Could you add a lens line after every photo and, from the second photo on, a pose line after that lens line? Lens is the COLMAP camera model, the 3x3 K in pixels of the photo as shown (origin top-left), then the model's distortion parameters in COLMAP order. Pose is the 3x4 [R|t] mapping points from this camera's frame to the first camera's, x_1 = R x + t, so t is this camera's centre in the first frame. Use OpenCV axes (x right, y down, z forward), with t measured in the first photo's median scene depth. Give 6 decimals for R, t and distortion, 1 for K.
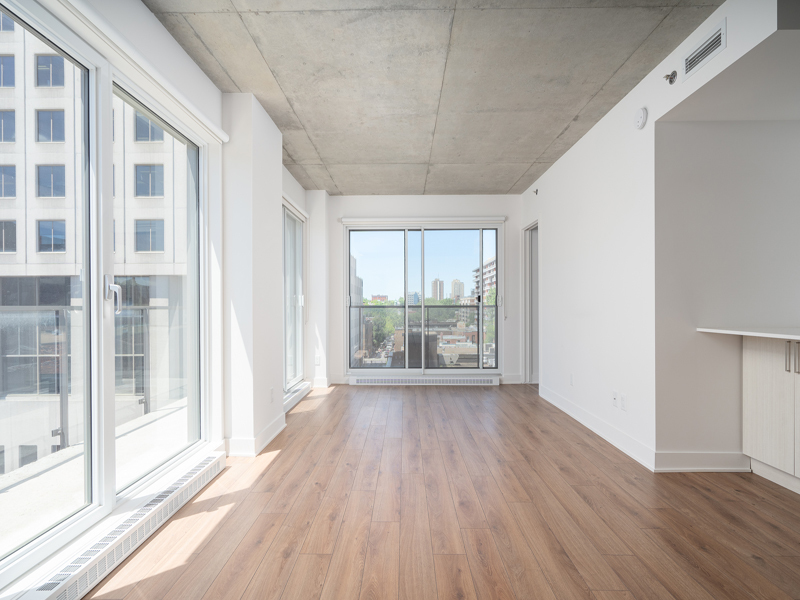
lens RADIAL K [[412.4, 0, 406.0], [0, 412.4, 312.5], [0, 0, 1]] dist [-0.006067, 0.001559]
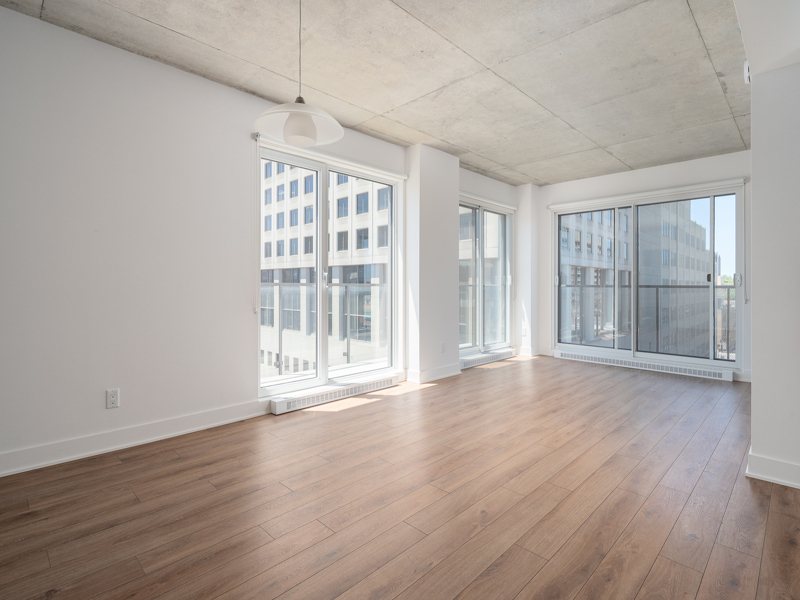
lens RADIAL K [[412.4, 0, 397.3], [0, 412.4, 294.0], [0, 0, 1]] dist [-0.006067, 0.001559]
pose [[0.715776, 0.022914, -0.697954, 0.412511], [-0.018861, 0.999731, 0.013479, 0.001715], [0.698075, 0.003516, 0.716016, -0.091514]]
